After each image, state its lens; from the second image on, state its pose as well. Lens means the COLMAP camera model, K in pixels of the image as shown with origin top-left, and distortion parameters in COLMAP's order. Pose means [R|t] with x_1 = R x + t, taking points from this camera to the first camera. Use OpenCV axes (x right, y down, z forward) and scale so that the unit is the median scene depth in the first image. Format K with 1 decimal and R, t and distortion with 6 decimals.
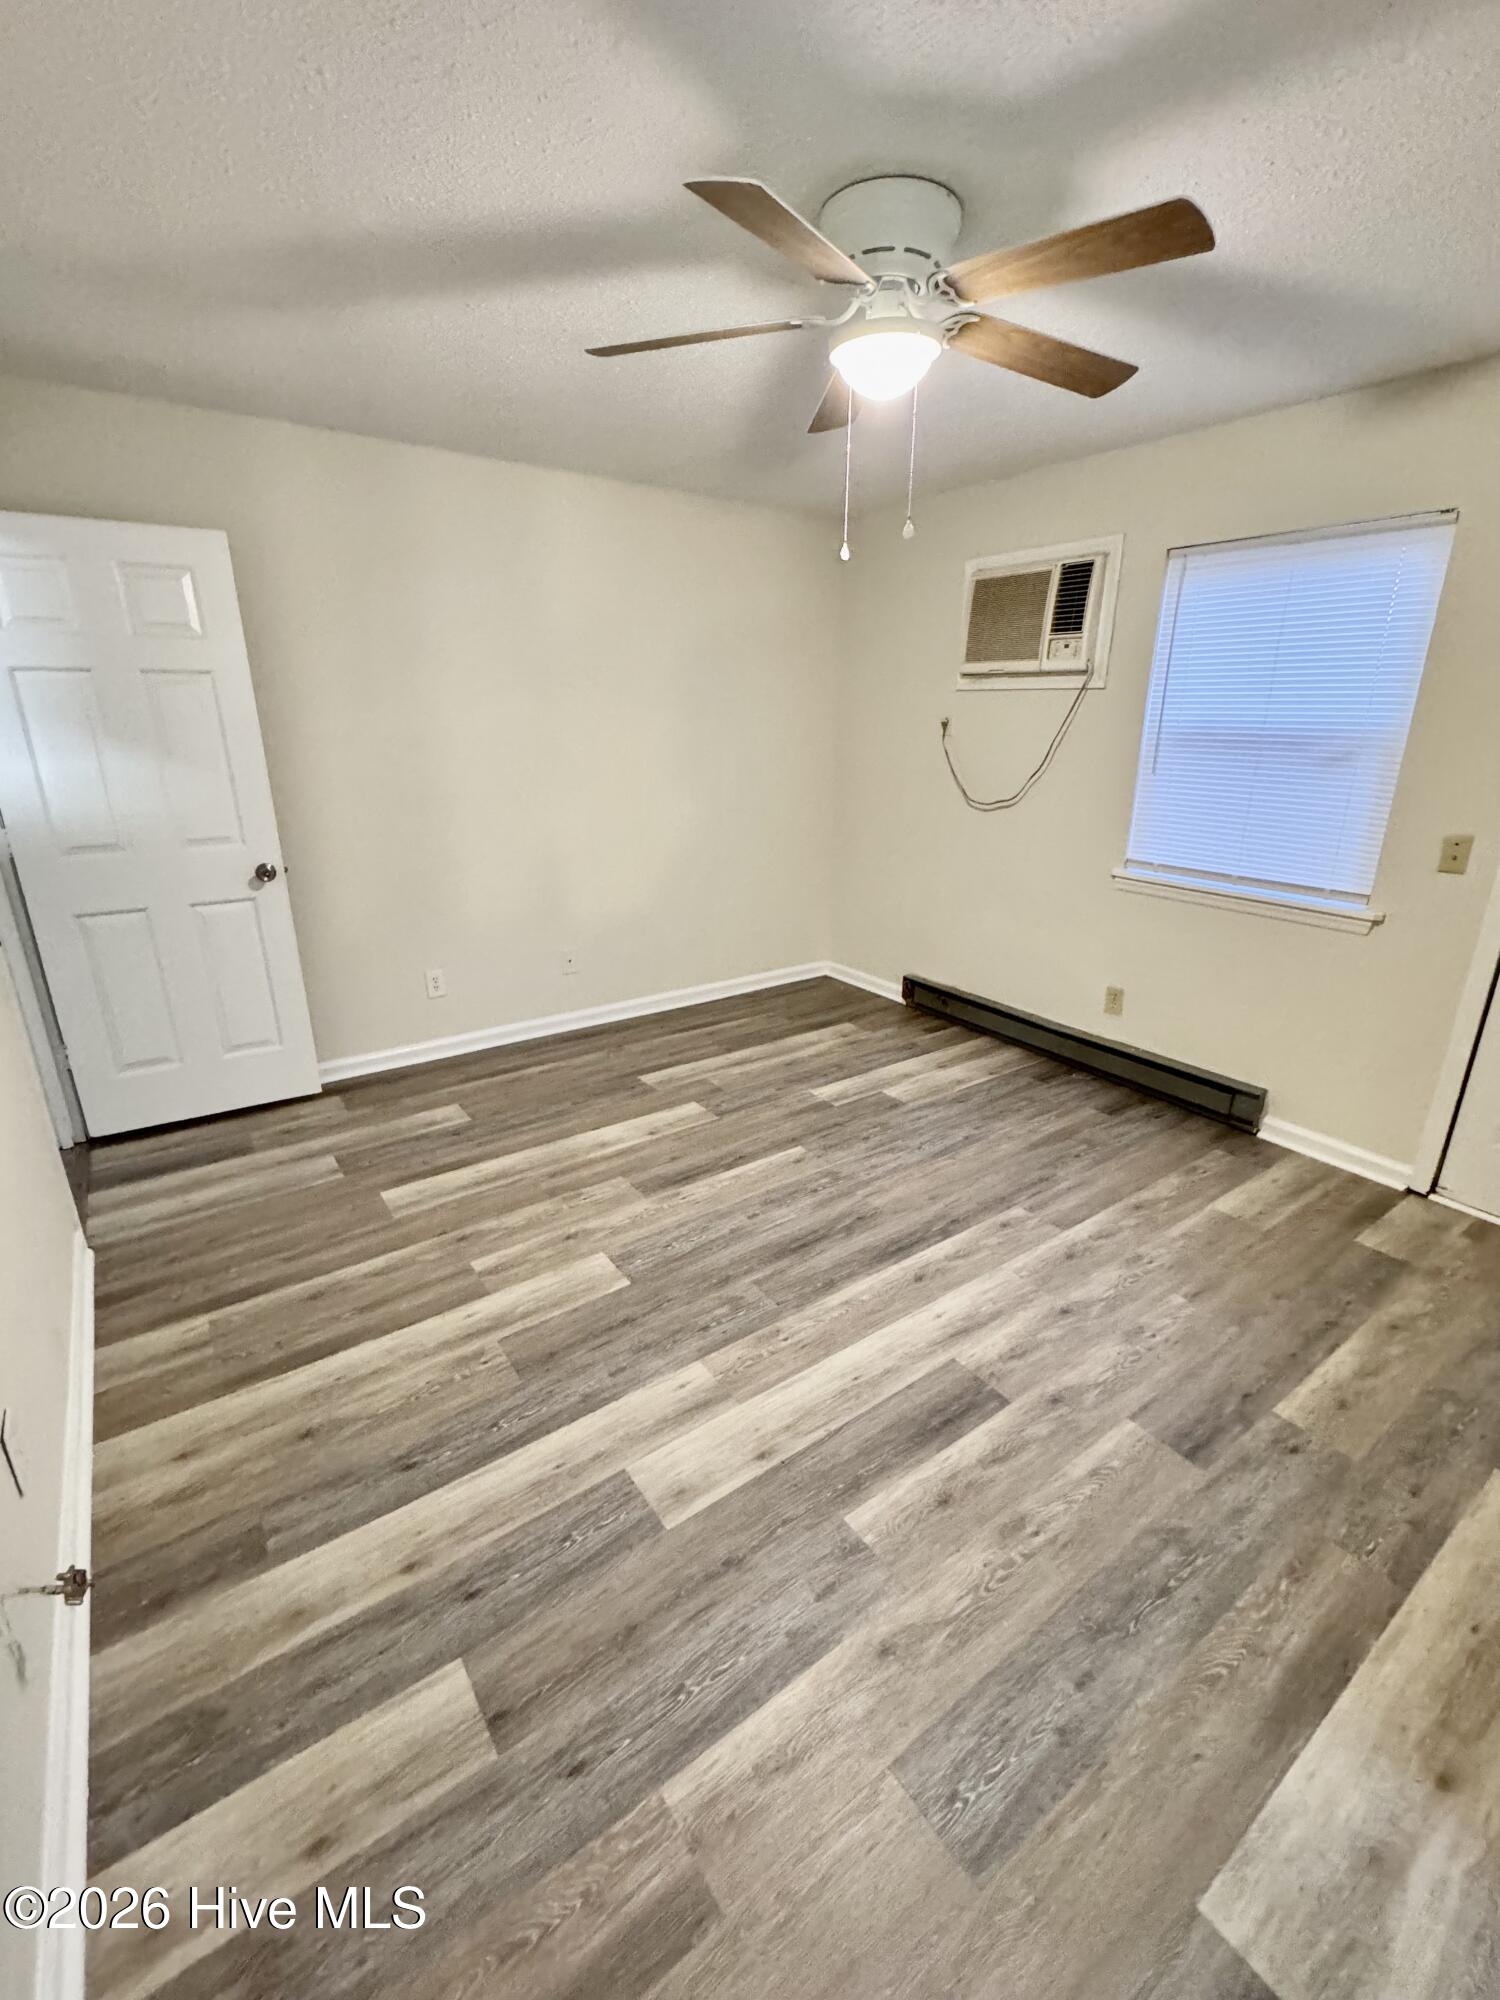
lens RADIAL K [[860.7, 0, 750.5], [0, 860.7, 1003.1], [0, 0, 1]] dist [-0.003885, 0.000515]
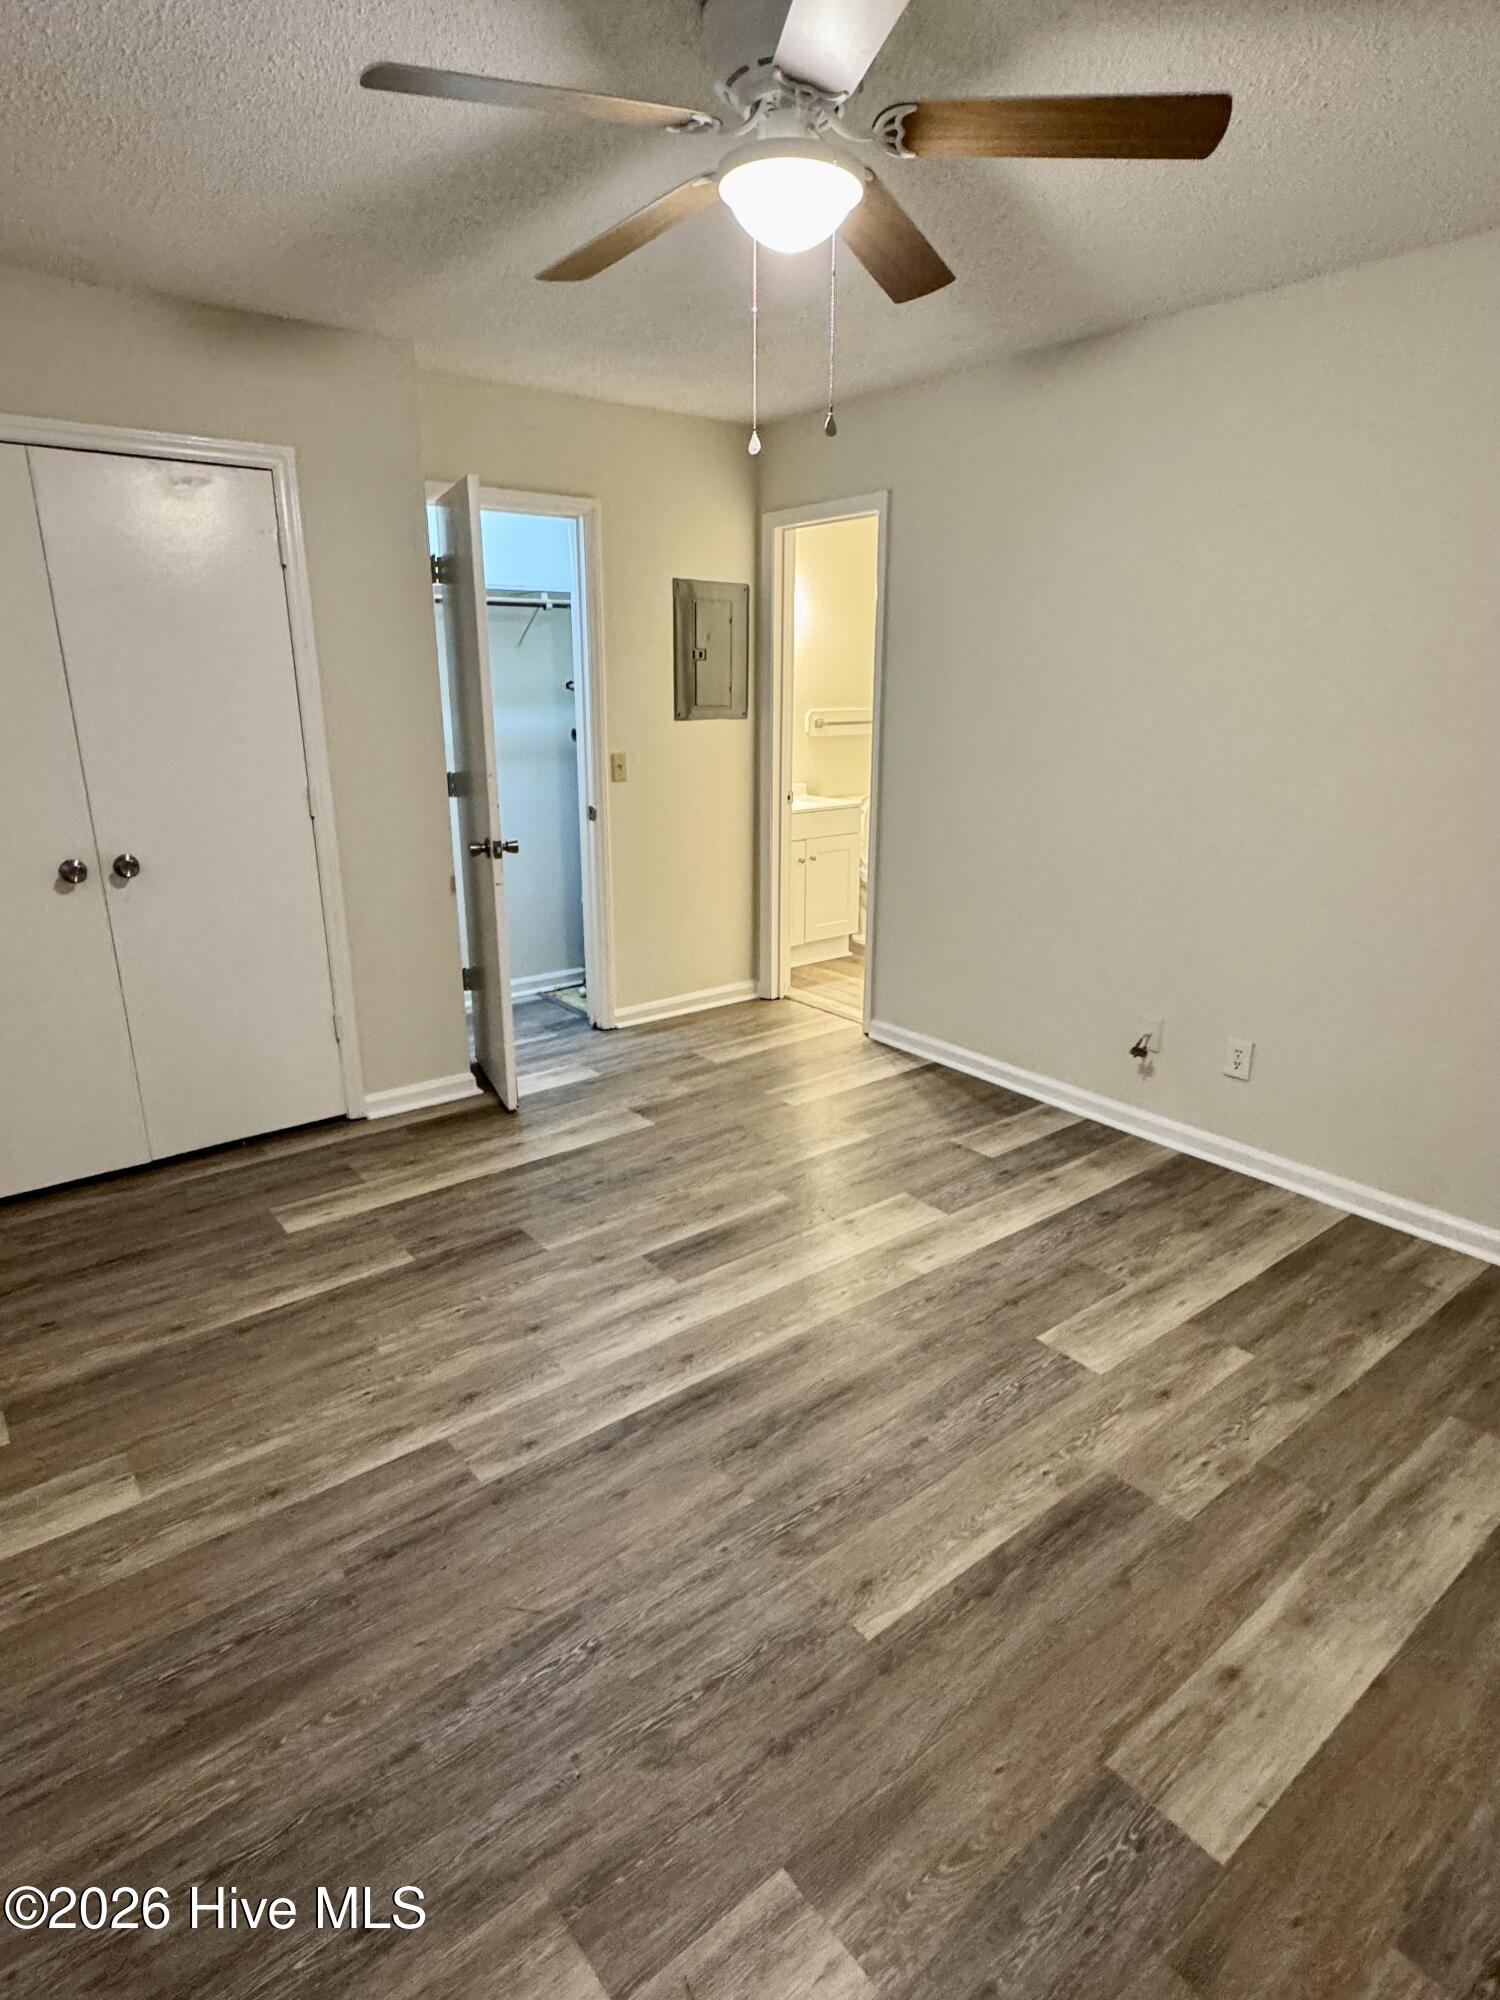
lens RADIAL K [[1087.5, 0, 749.8], [0, 1087.5, 1004.8], [0, 0, 1]] dist [-0.002035, 0.001681]
pose [[-0.998885, 0.007318, -0.046644, 0.184064], [-0.021486, 0.809233, 0.587095, -0.546068], [0.042042, 0.587443, -0.808173, 1.633245]]
